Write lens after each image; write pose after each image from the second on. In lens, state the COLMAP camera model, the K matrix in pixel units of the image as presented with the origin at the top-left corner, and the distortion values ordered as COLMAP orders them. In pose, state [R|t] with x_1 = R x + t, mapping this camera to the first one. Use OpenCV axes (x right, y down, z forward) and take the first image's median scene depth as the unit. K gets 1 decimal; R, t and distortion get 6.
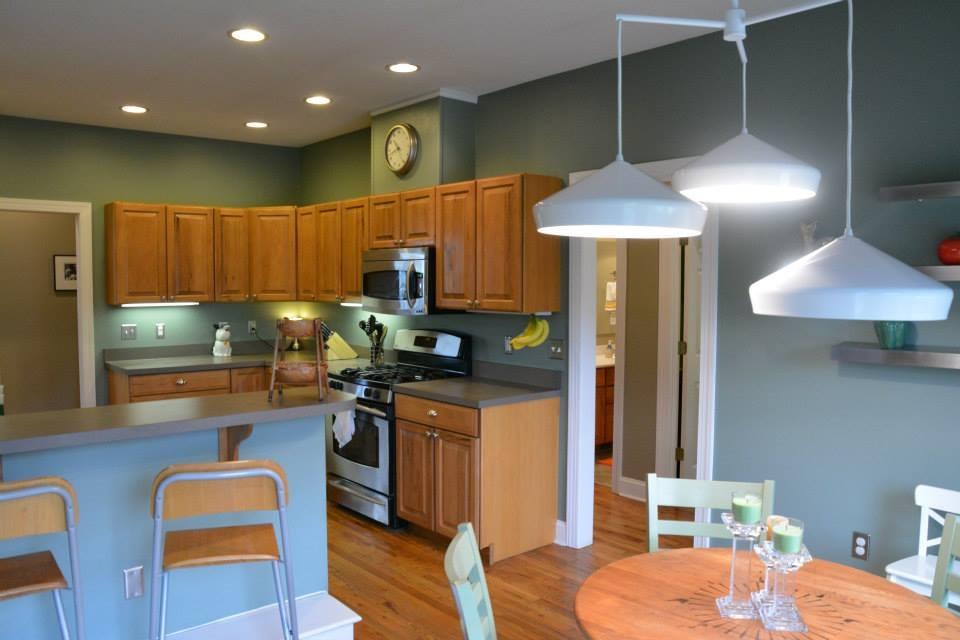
lens RADIAL K [[749.2, 0, 480.0], [0, 749.2, 320.0], [0, 0, 1]] dist [-0.158489, 0.122235]
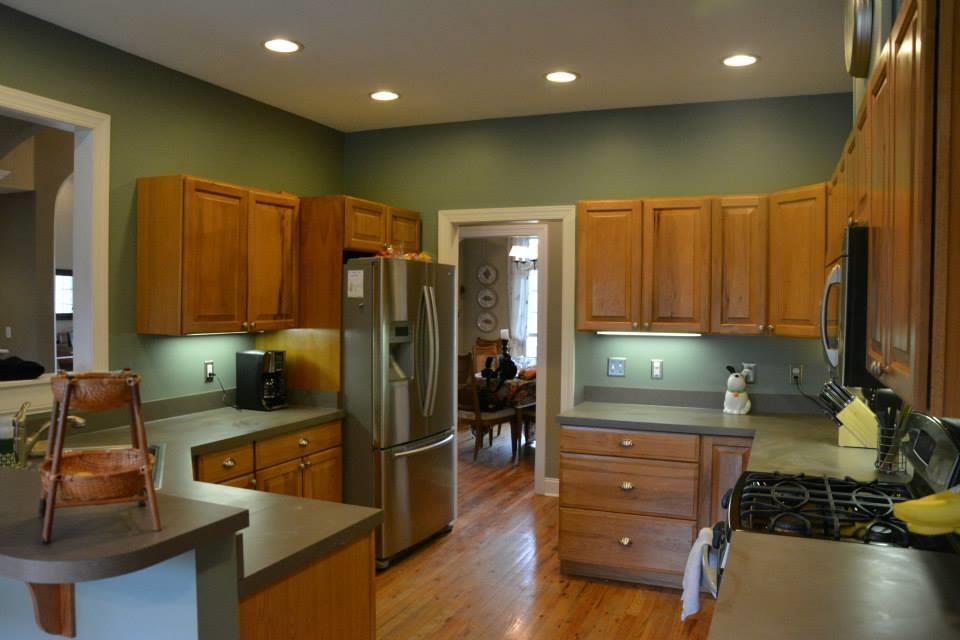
lens RADIAL K [[749.2, 0, 480.0], [0, 749.2, 320.0], [0, 0, 1]] dist [-0.158489, 0.122235]
pose [[0.449431, 0.027416, -0.892894, 0.159140], [-0.056061, 0.998424, 0.002438, -0.027050], [0.891554, 0.048961, 0.450260, 0.497683]]
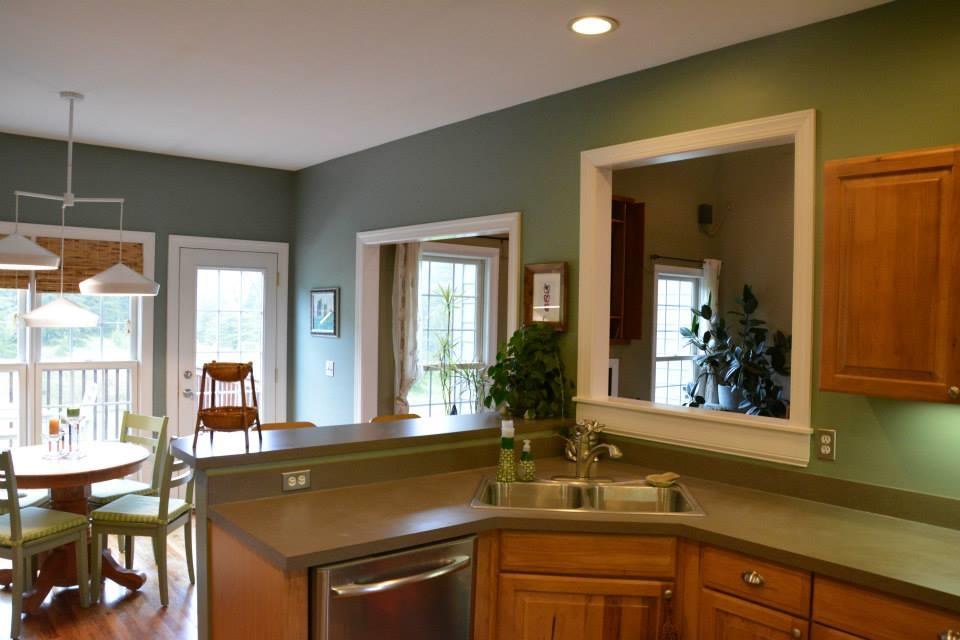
lens RADIAL K [[749.2, 0, 480.0], [0, 749.2, 320.0], [0, 0, 1]] dist [-0.158489, 0.122235]
pose [[-0.999431, -0.026403, 0.021003, -0.285860], [-0.024976, 0.997539, 0.065516, -0.061630], [-0.022681, 0.064954, -0.997630, 0.955325]]
